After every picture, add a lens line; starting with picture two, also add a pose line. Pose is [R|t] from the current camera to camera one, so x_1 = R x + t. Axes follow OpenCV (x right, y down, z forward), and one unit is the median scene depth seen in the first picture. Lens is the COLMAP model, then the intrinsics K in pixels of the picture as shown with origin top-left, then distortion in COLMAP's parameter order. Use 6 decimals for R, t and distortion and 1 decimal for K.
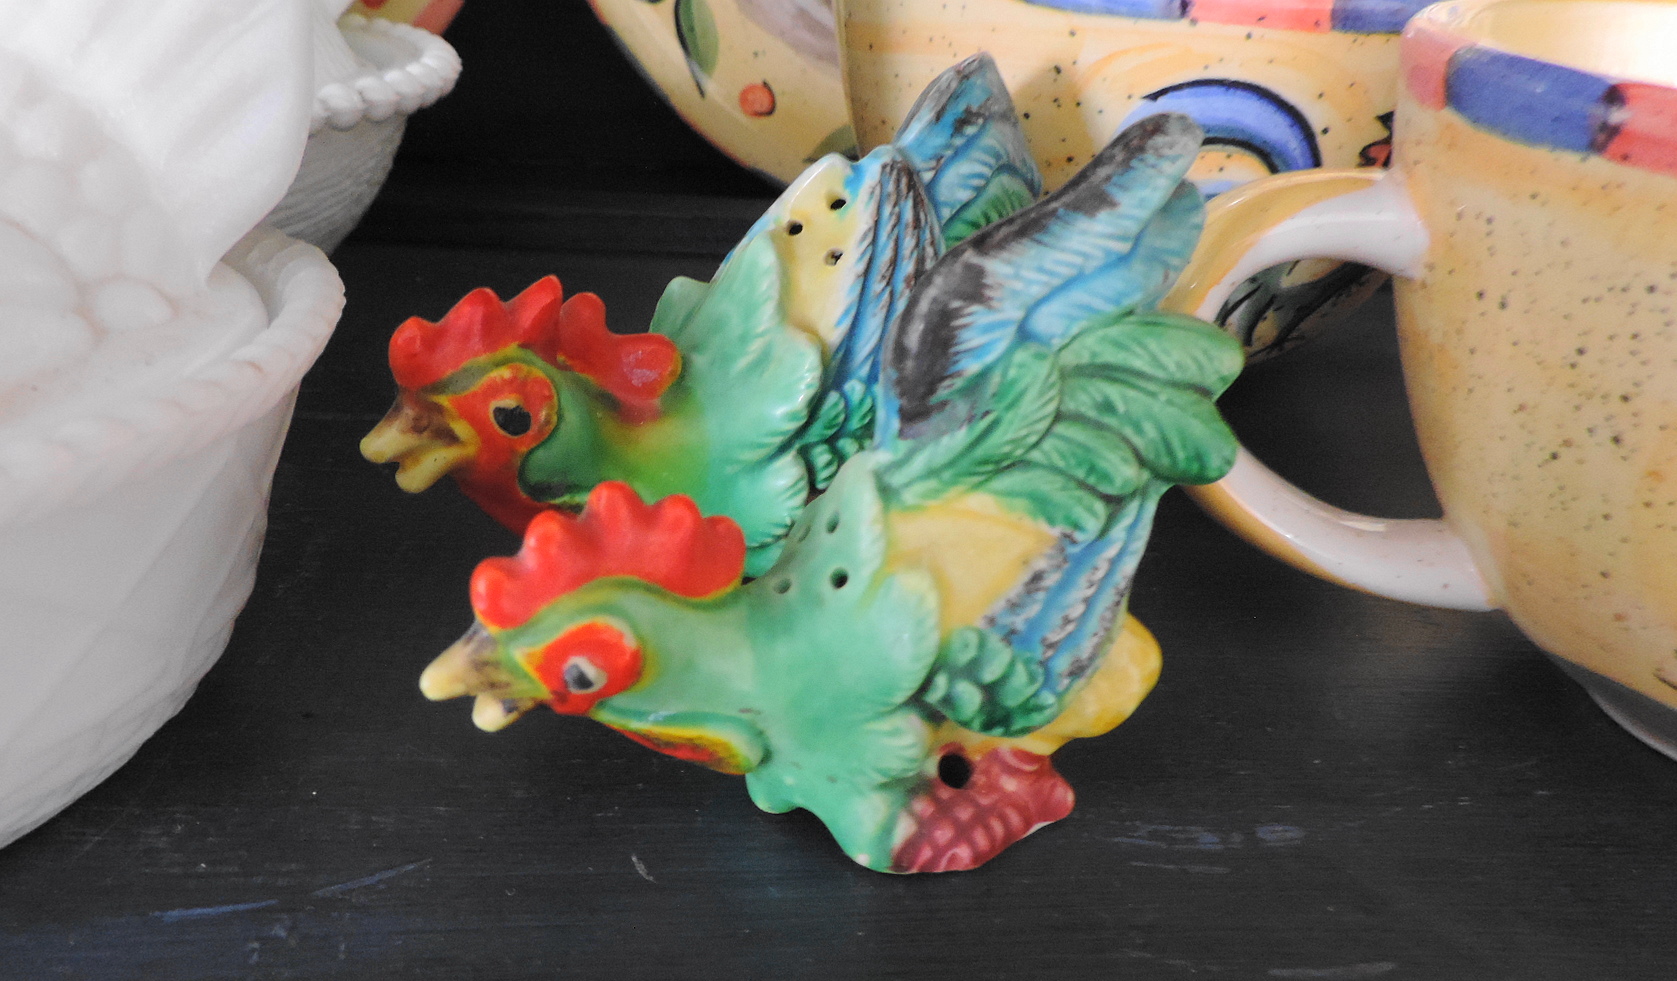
lens RADIAL K [[1409.8, 0, 829.8], [0, 1409.8, 506.8], [0, 0, 1]] dist [-0.011389, -0.005259]
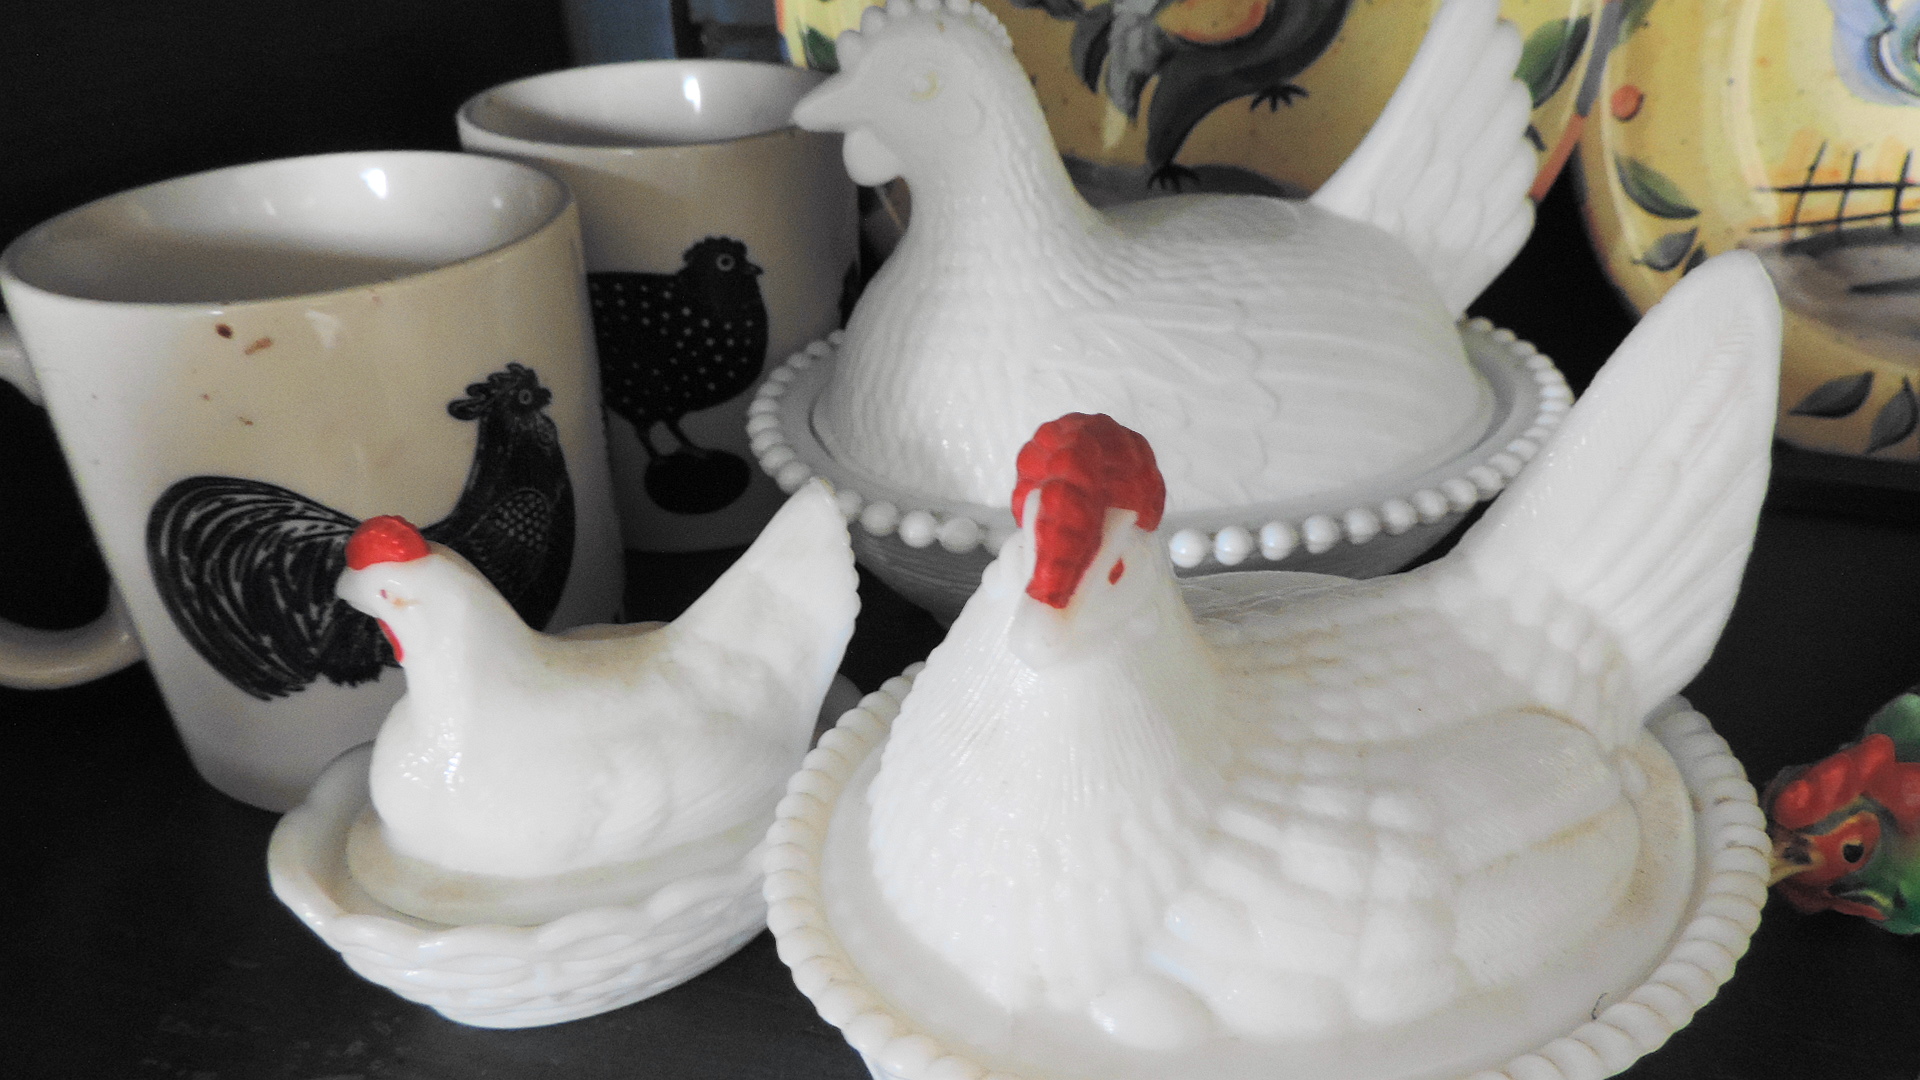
lens RADIAL K [[1385.6, 0, 954.6], [0, 1385.6, 534.3], [0, 0, 1]] dist [-0.016112, -0.001013]
pose [[0.945264, 0.094772, -0.312241, -0.704500], [-0.080555, 0.995052, 0.058151, -0.398287], [0.316207, -0.029816, 0.948221, -0.538446]]
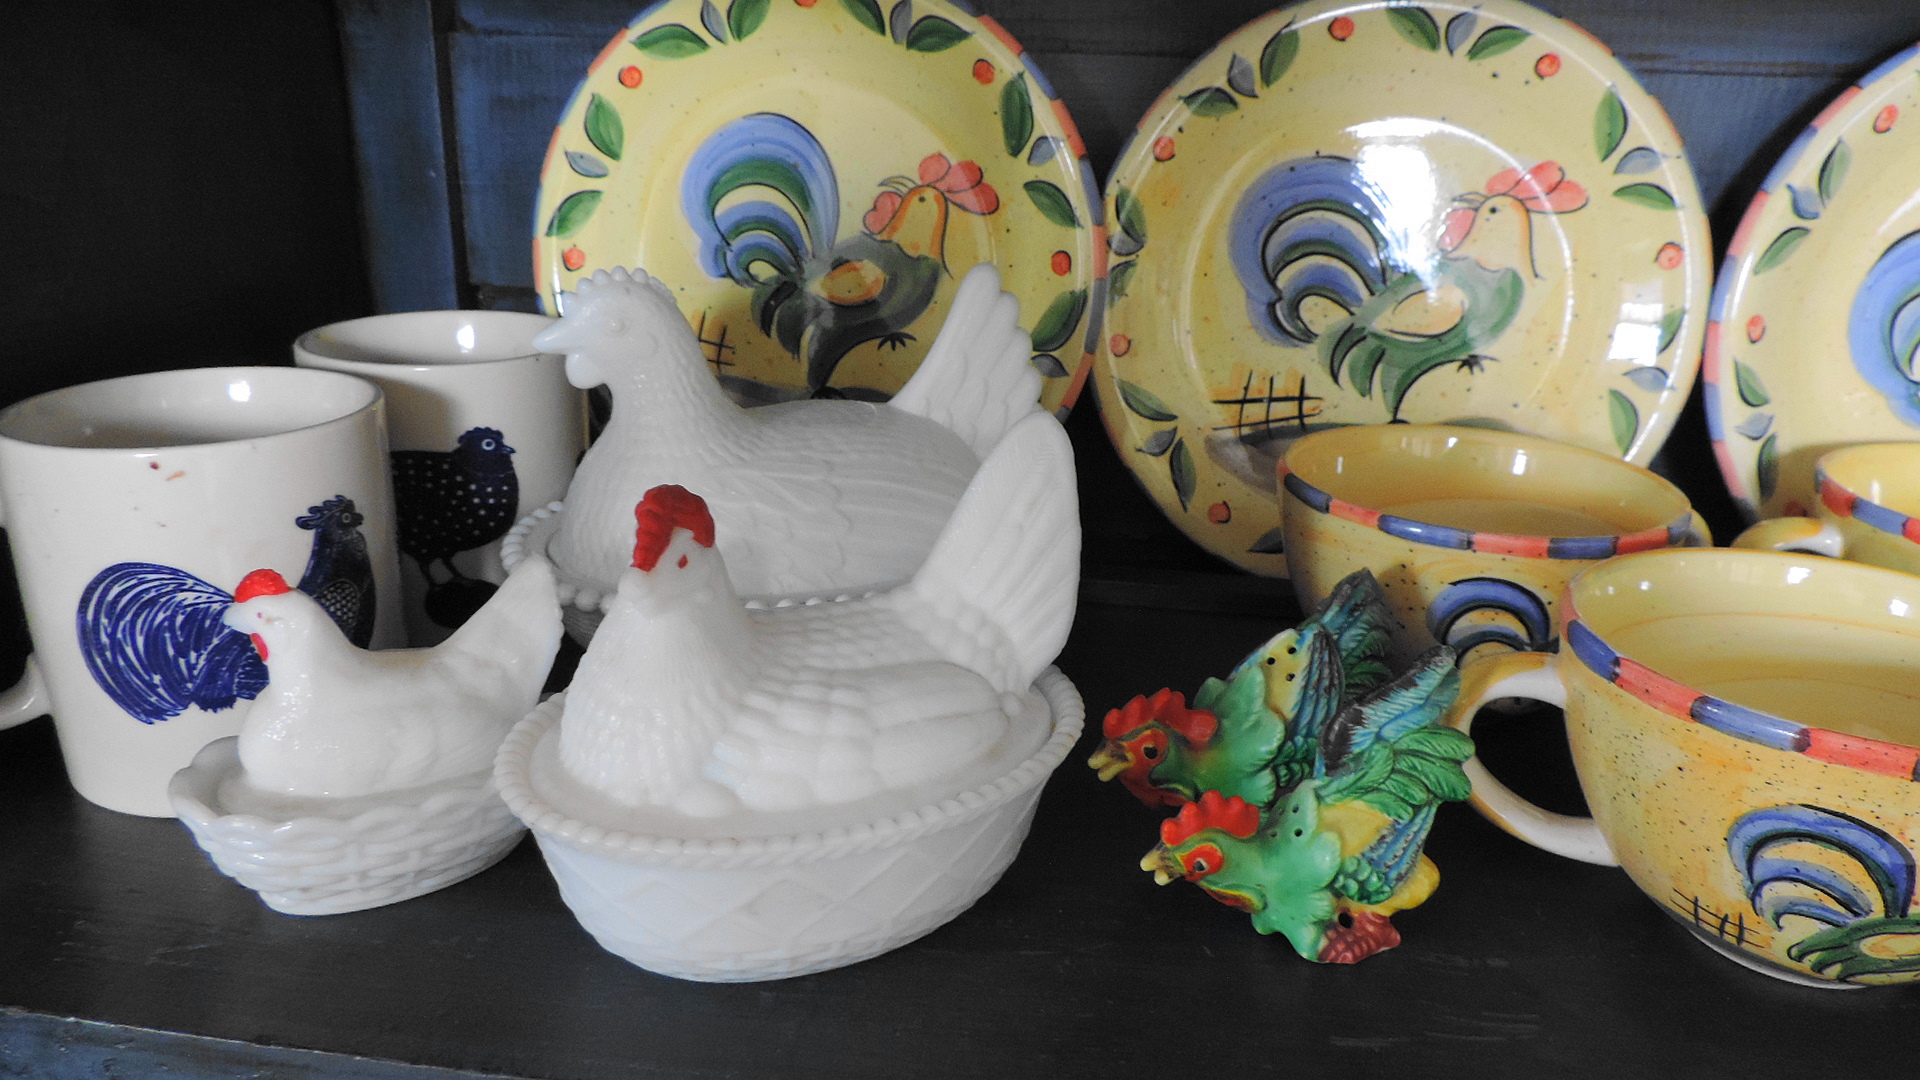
lens RADIAL K [[1385.6, 0, 961.3], [0, 1385.6, 532.3], [0, 0, 1]] dist [-0.016112, -0.001013]
pose [[0.984043, 0.027023, -0.175865, -0.152374], [-0.050454, 0.990209, -0.130156, -0.116512], [0.170626, 0.136952, 0.975772, -1.425233]]
